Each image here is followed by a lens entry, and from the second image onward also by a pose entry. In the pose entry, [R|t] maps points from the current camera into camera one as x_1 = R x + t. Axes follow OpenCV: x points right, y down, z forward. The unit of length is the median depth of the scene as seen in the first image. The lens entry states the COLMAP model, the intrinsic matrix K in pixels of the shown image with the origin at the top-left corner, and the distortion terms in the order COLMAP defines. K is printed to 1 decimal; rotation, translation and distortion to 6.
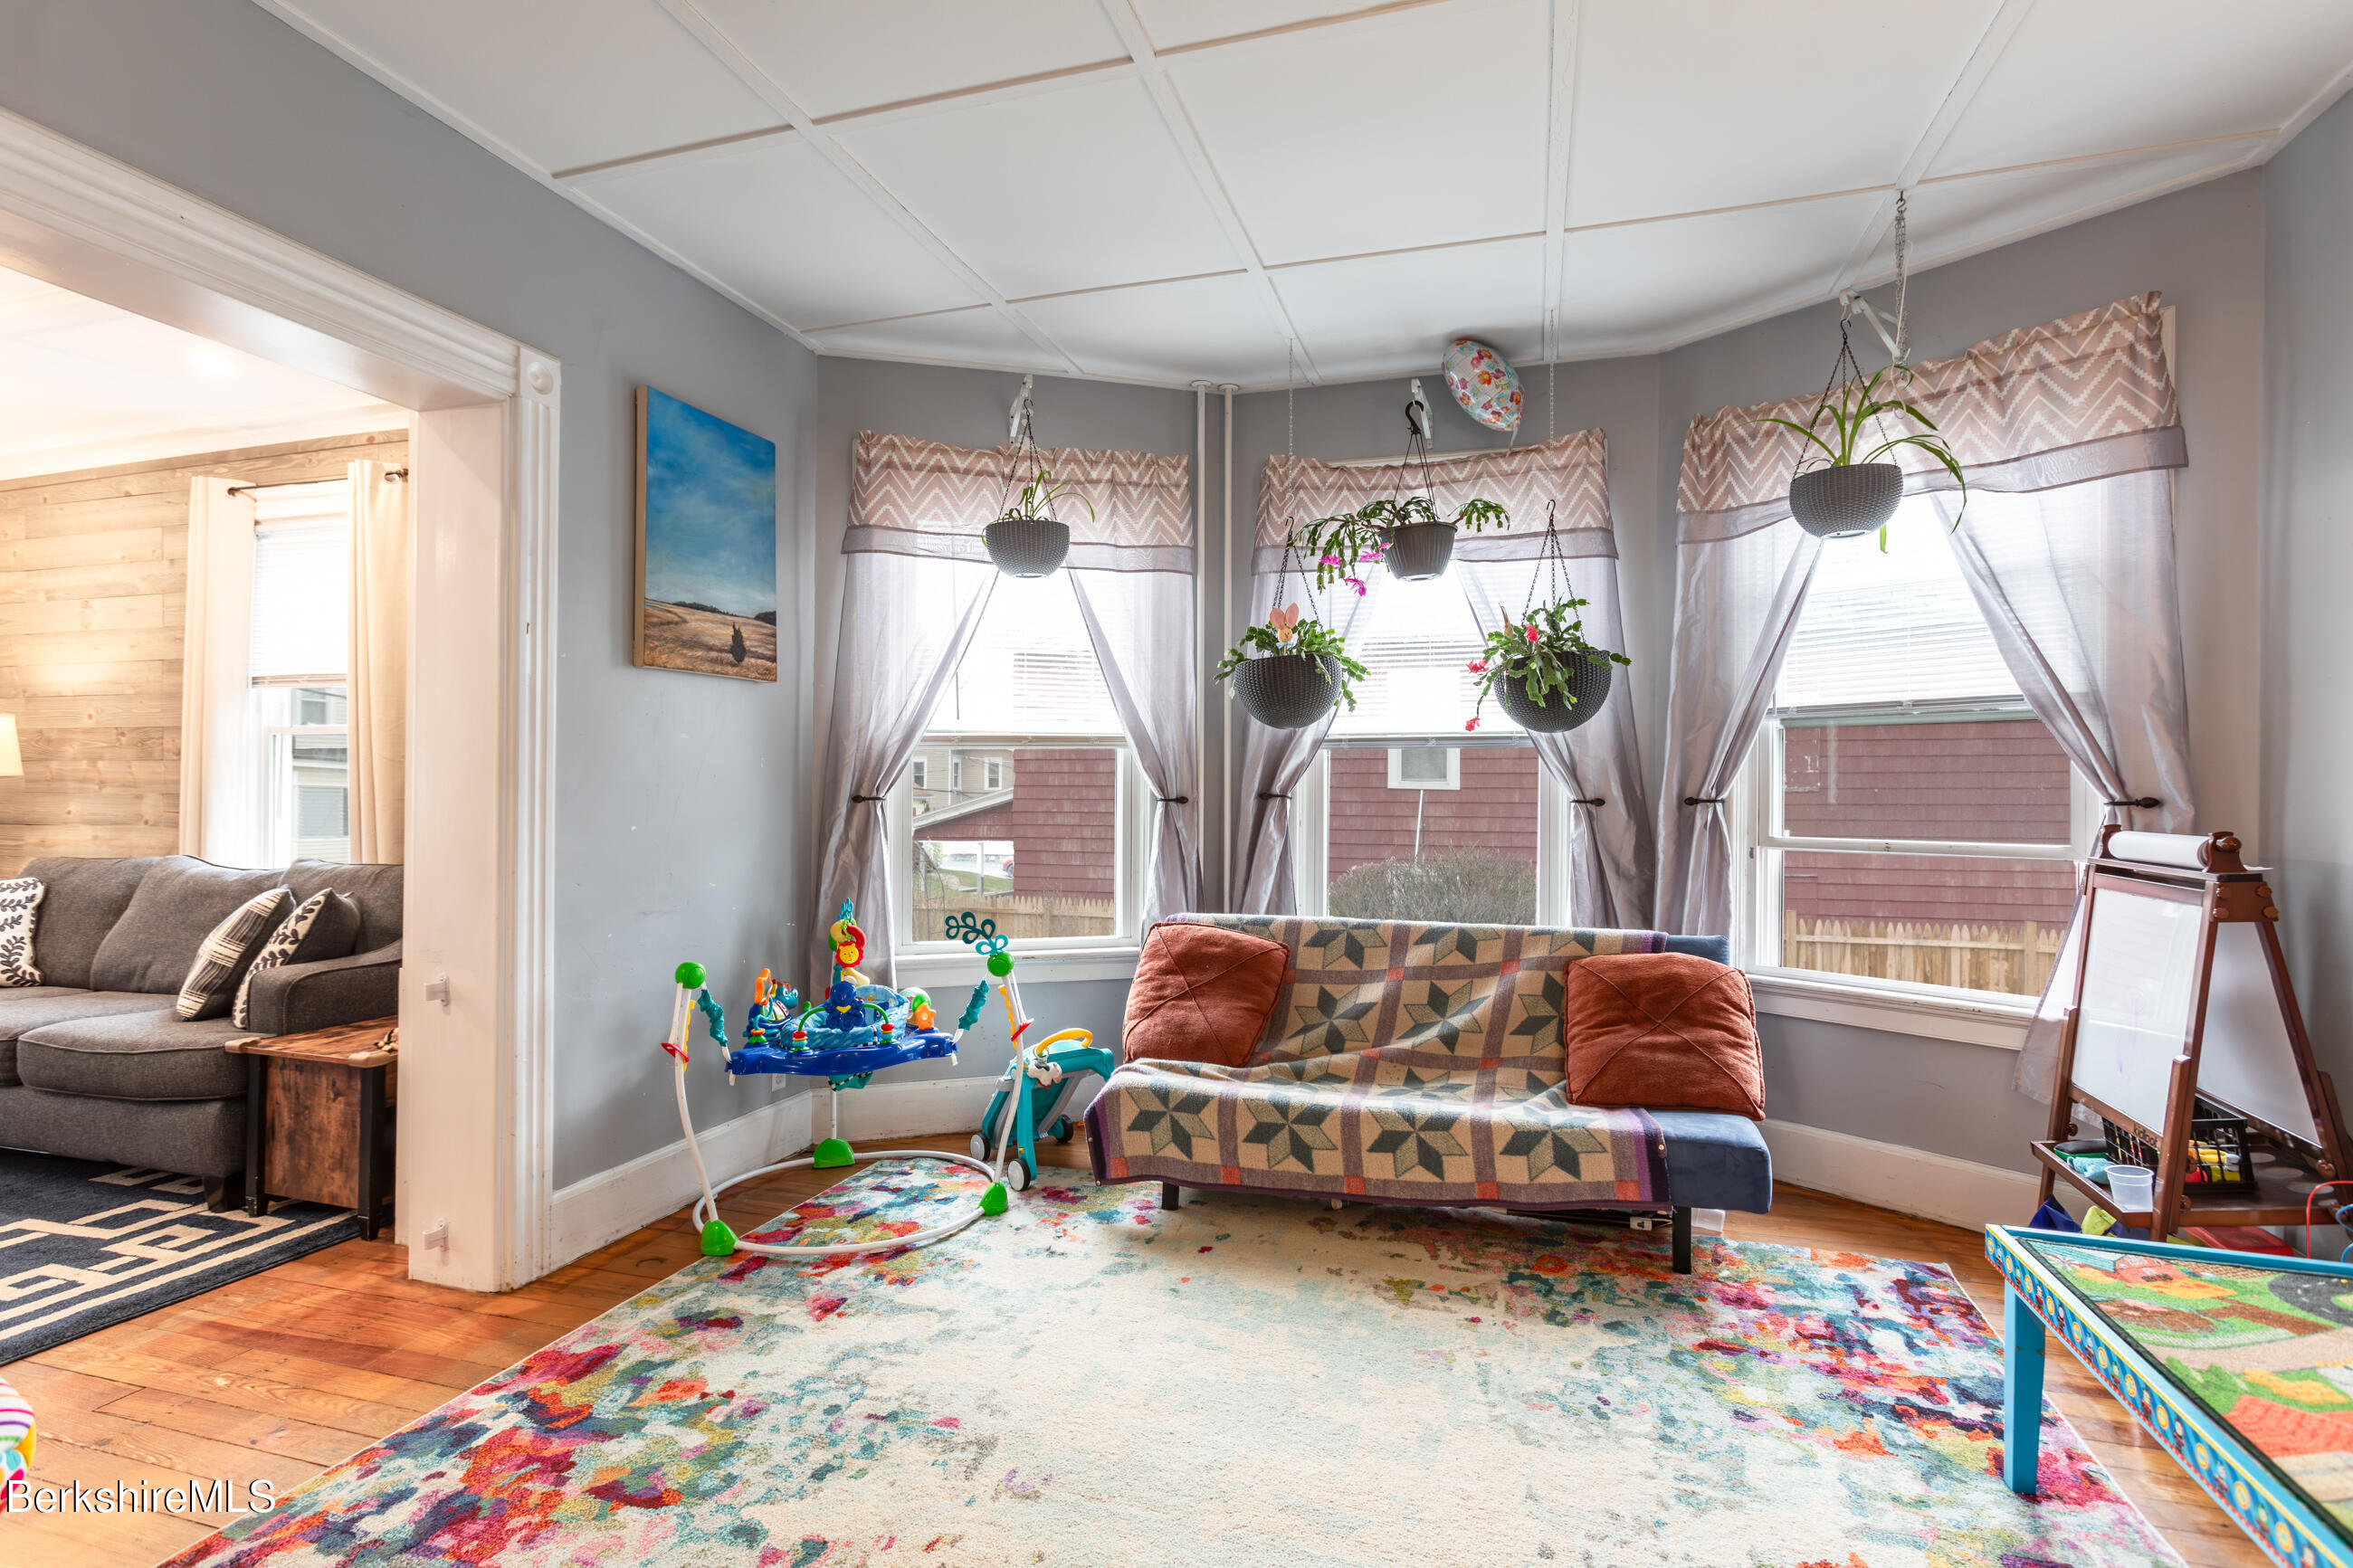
lens RADIAL K [[1143.7, 0, 1179.5], [0, 1143.7, 784.9], [0, 0, 1]] dist [-0.009398, 0.004055]
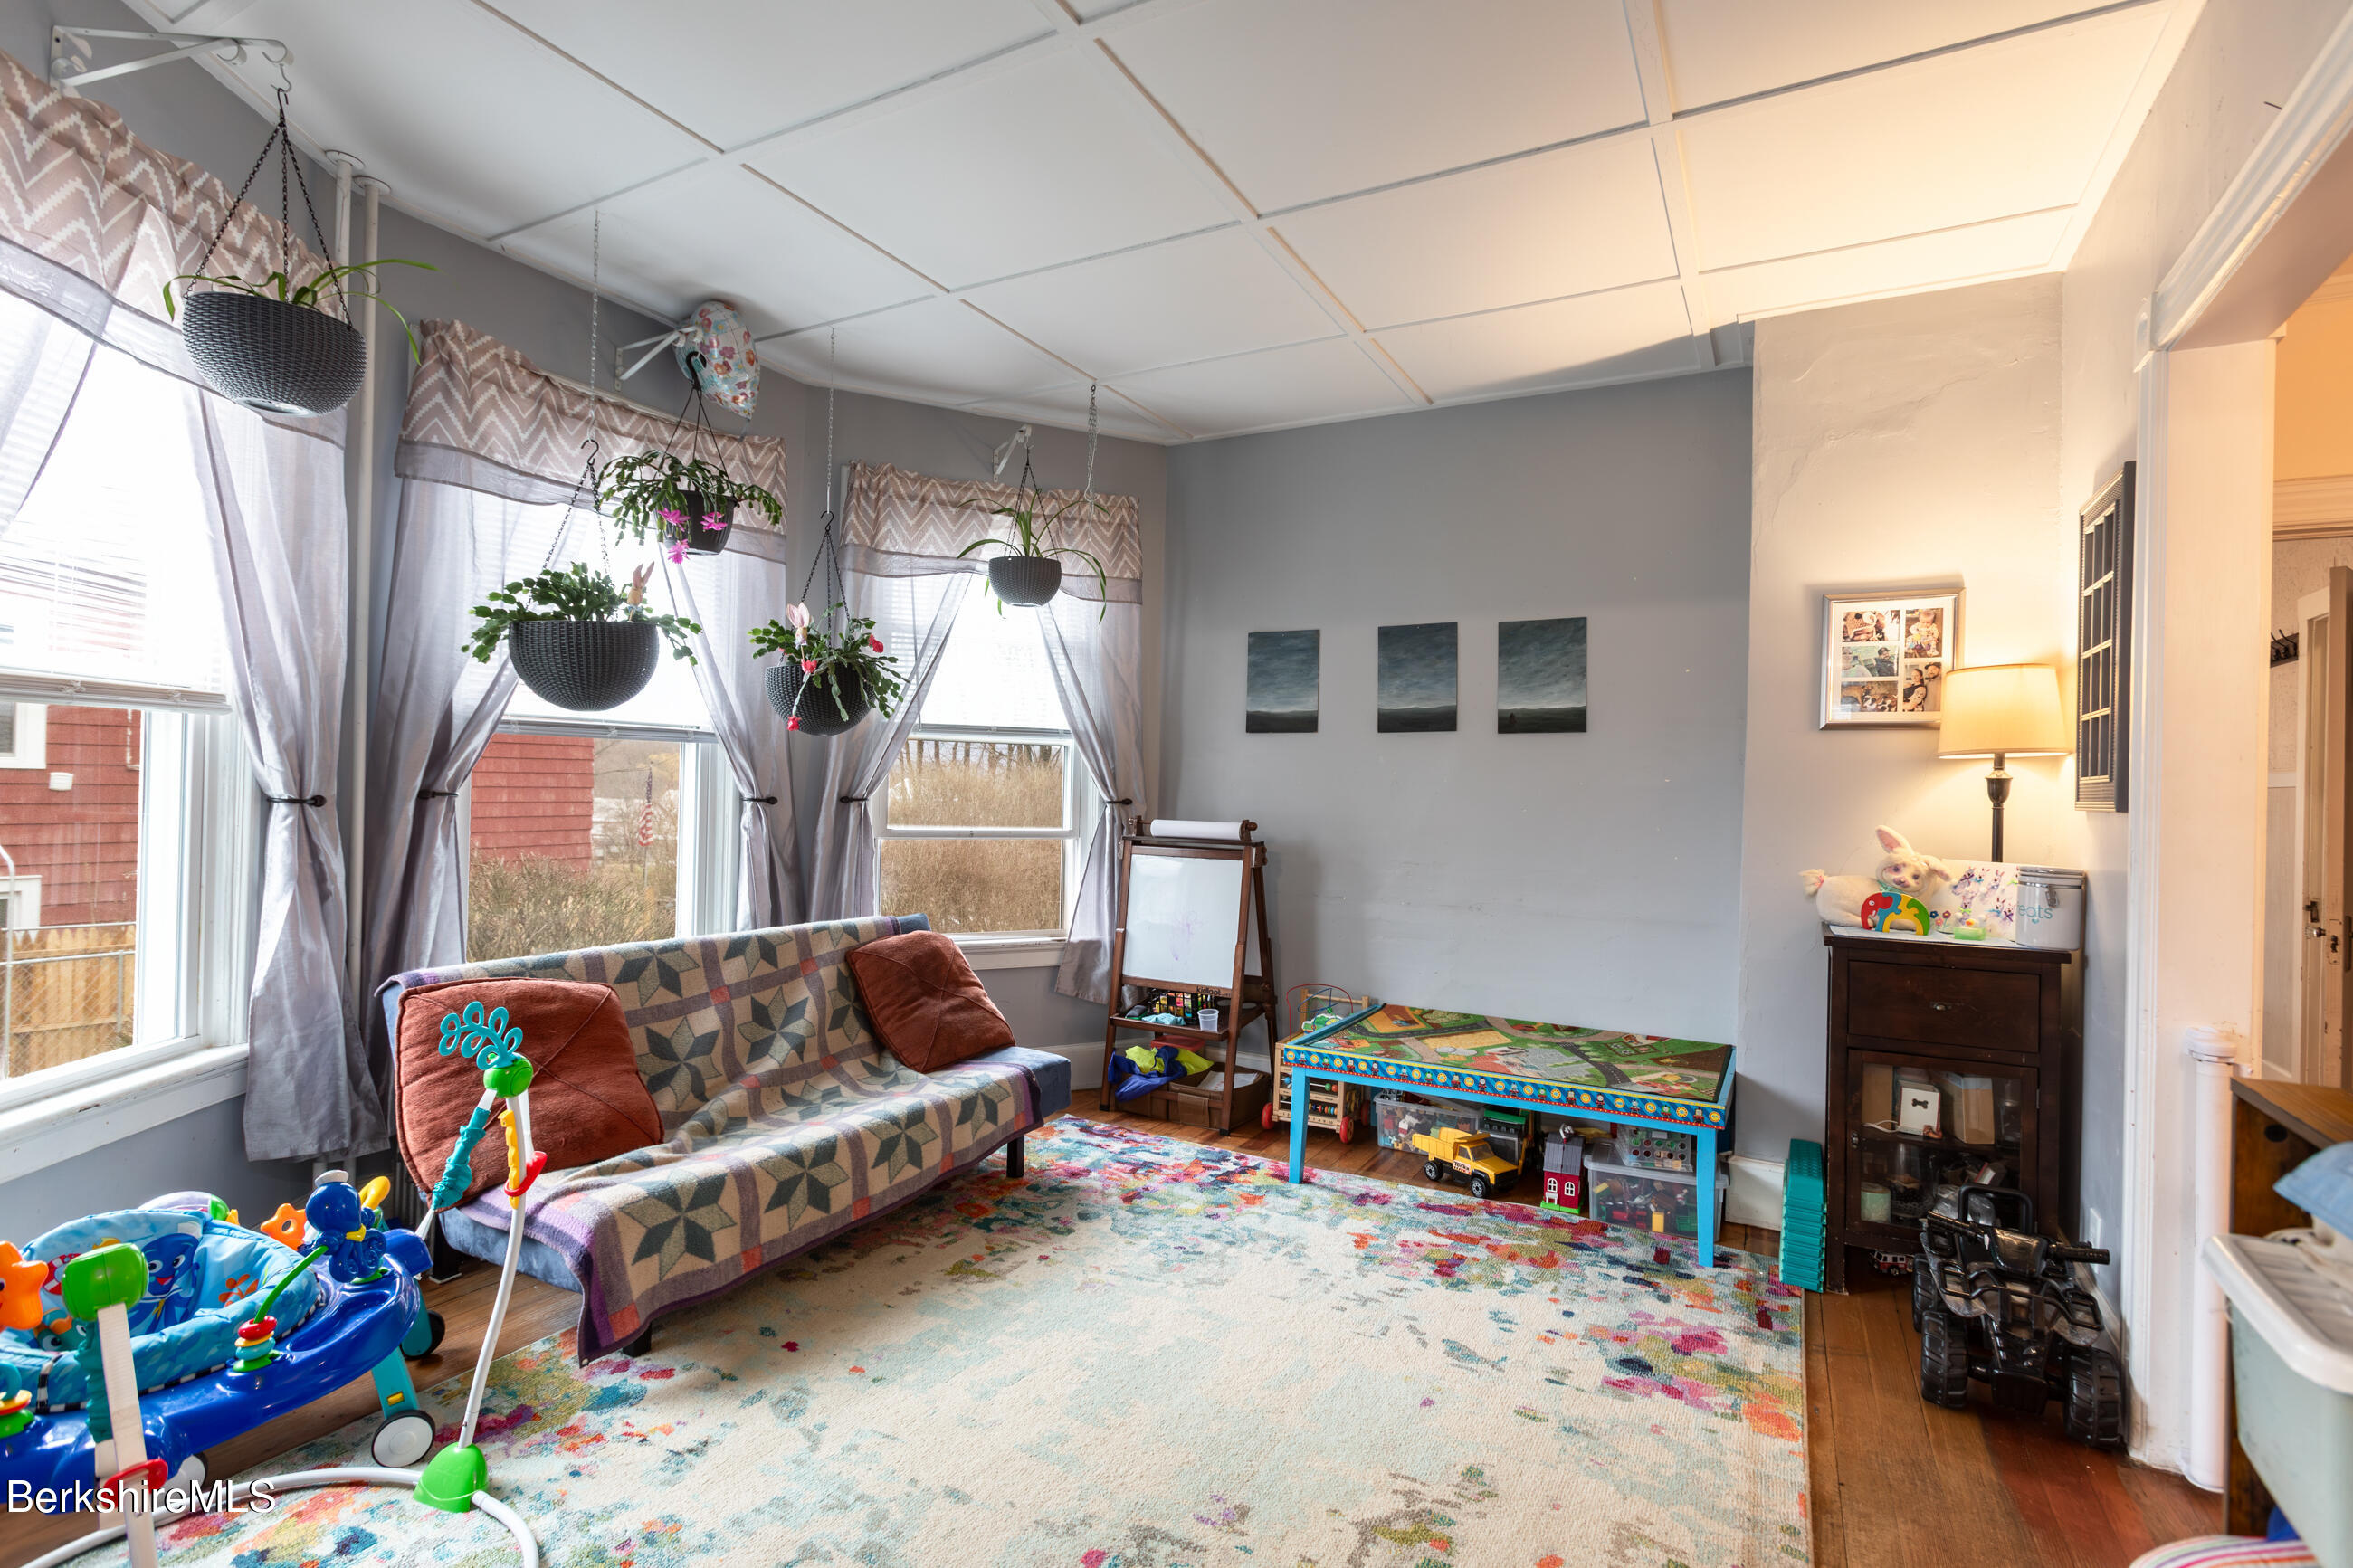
lens RADIAL K [[1143.7, 0, 1160.0], [0, 1143.7, 782.9], [0, 0, 1]] dist [-0.009398, 0.004055]
pose [[0.201052, 0.008499, 0.979544, -0.759709], [-0.020960, 0.999771, -0.004372, -0.005147], [-0.979356, -0.019652, 0.201184, 0.594540]]
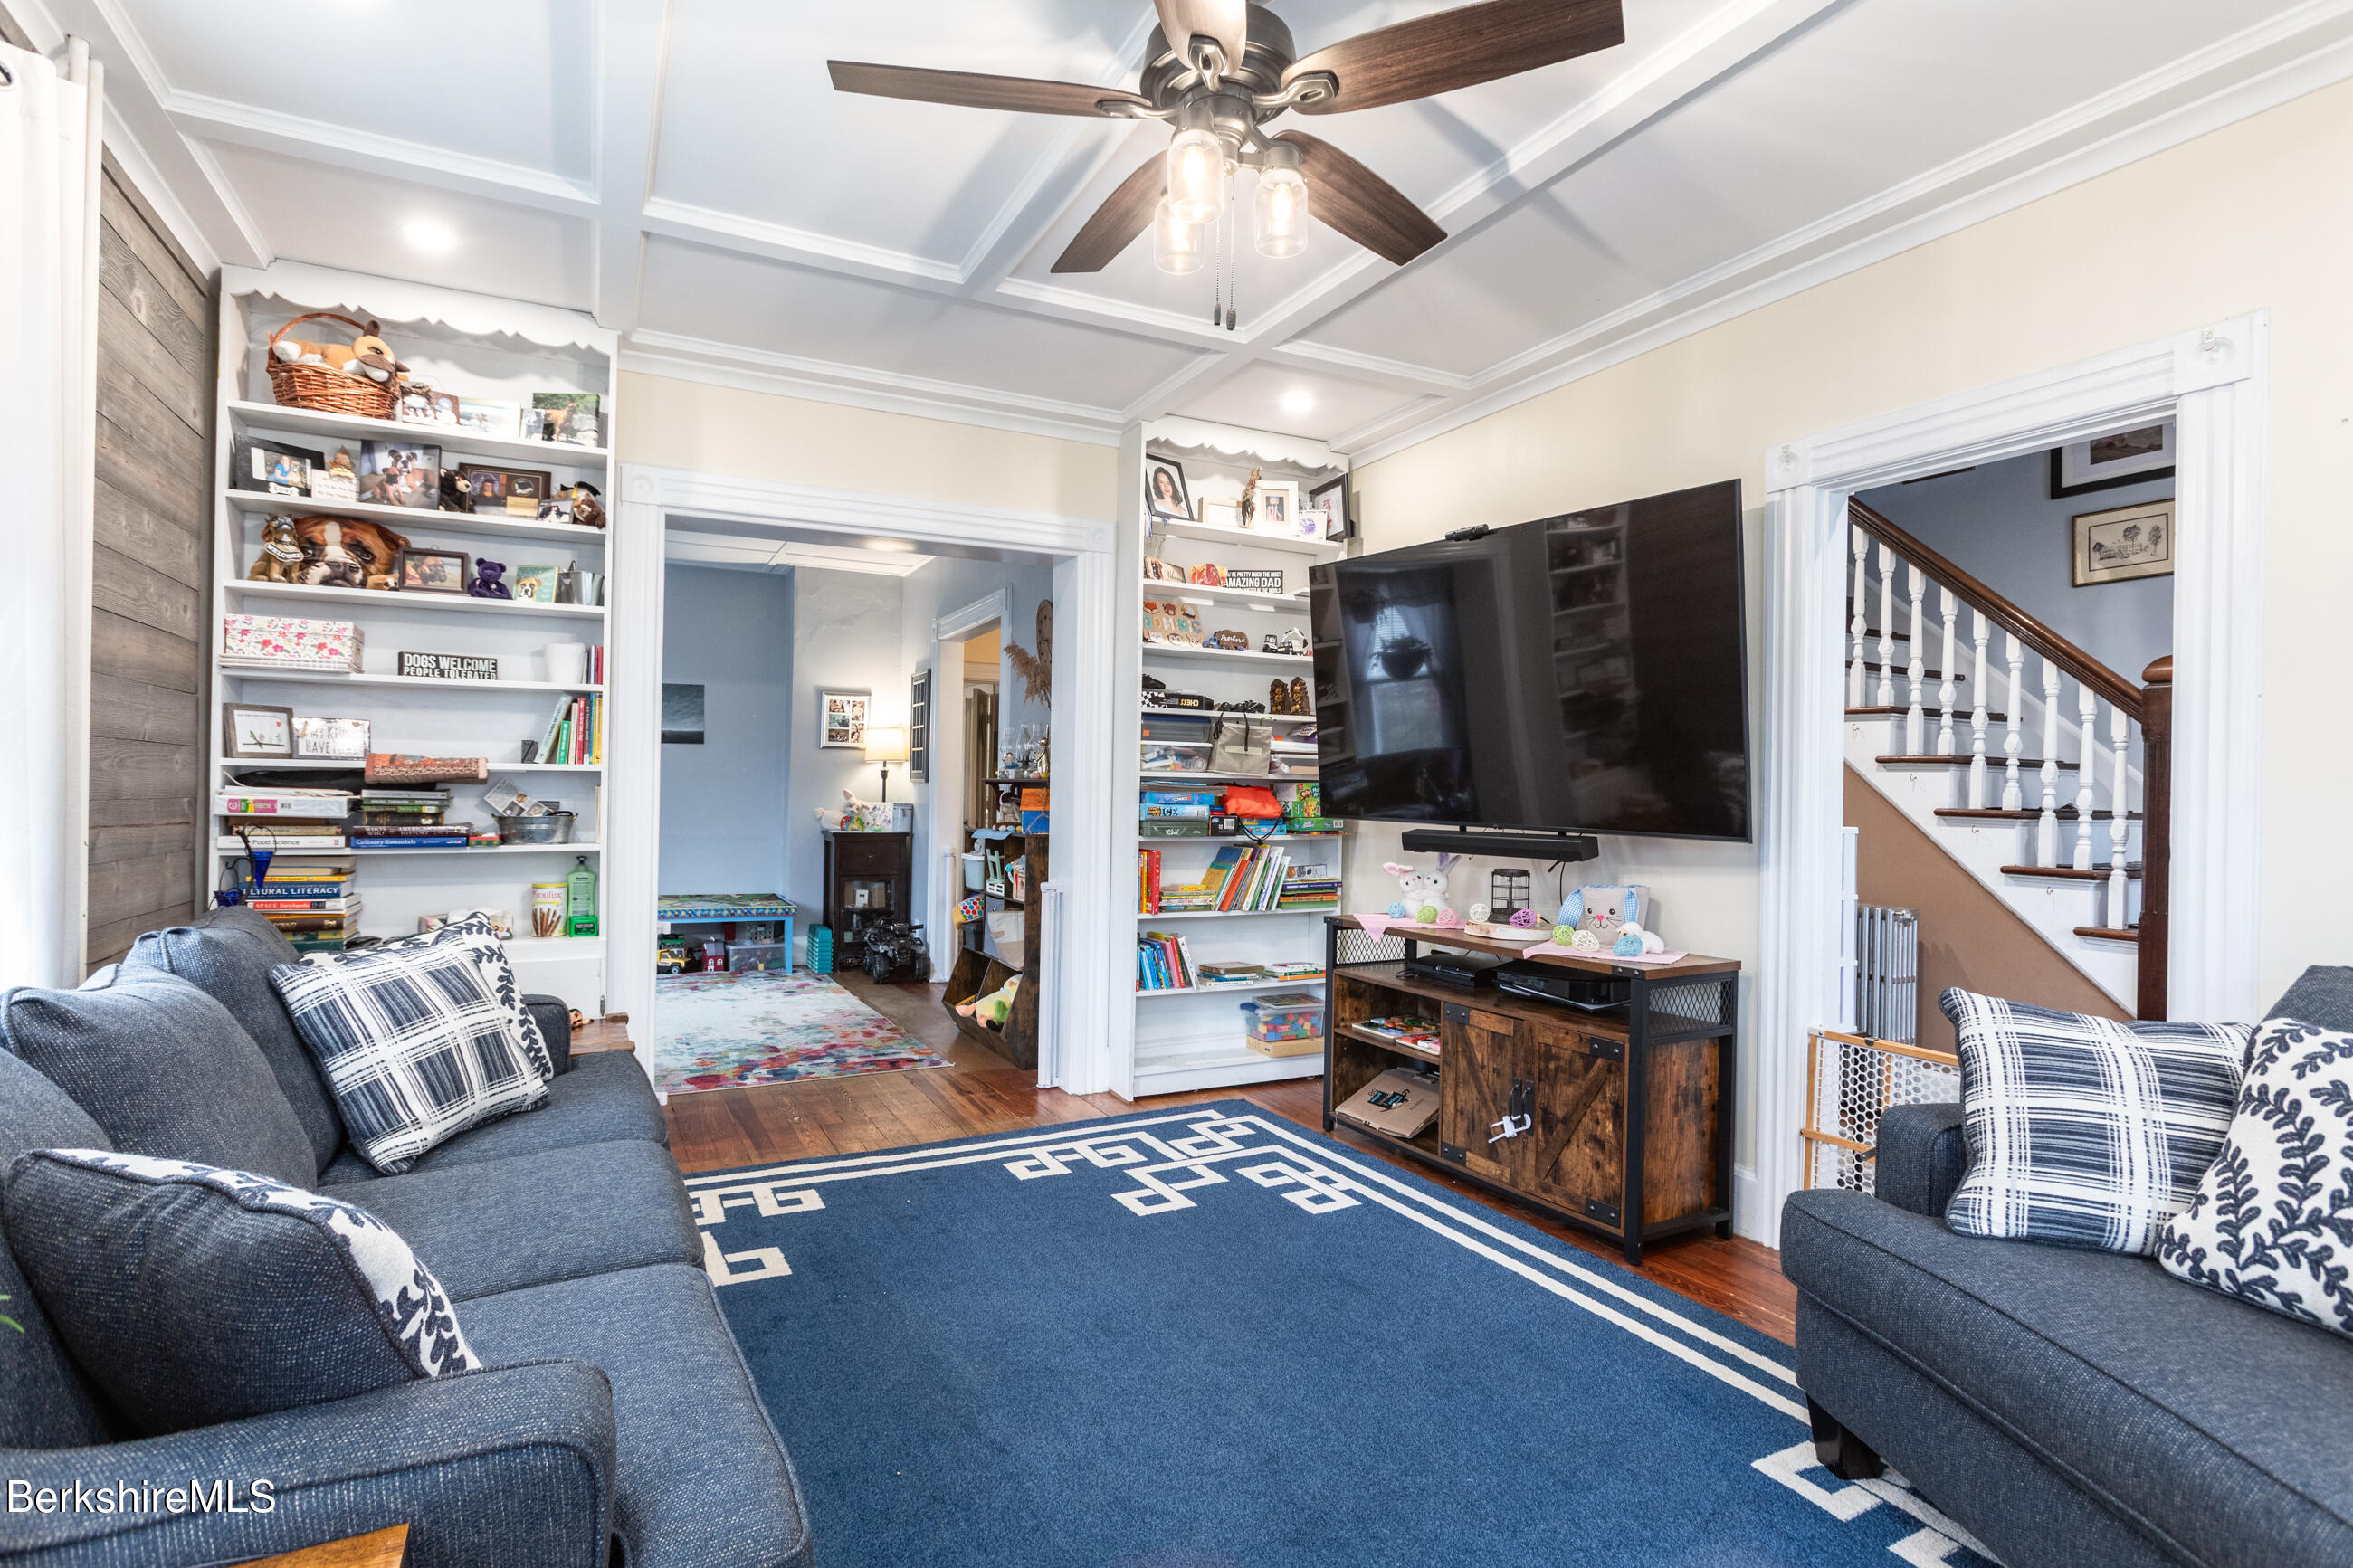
lens RADIAL K [[1143.7, 0, 1168.2], [0, 1143.7, 781.7], [0, 0, 1]] dist [-0.009398, 0.004055]
pose [[-0.700242, -0.011983, 0.713805, -1.842211], [-0.019586, 0.999805, -0.002430, -0.008101], [-0.713637, -0.015682, -0.700340, 1.362767]]
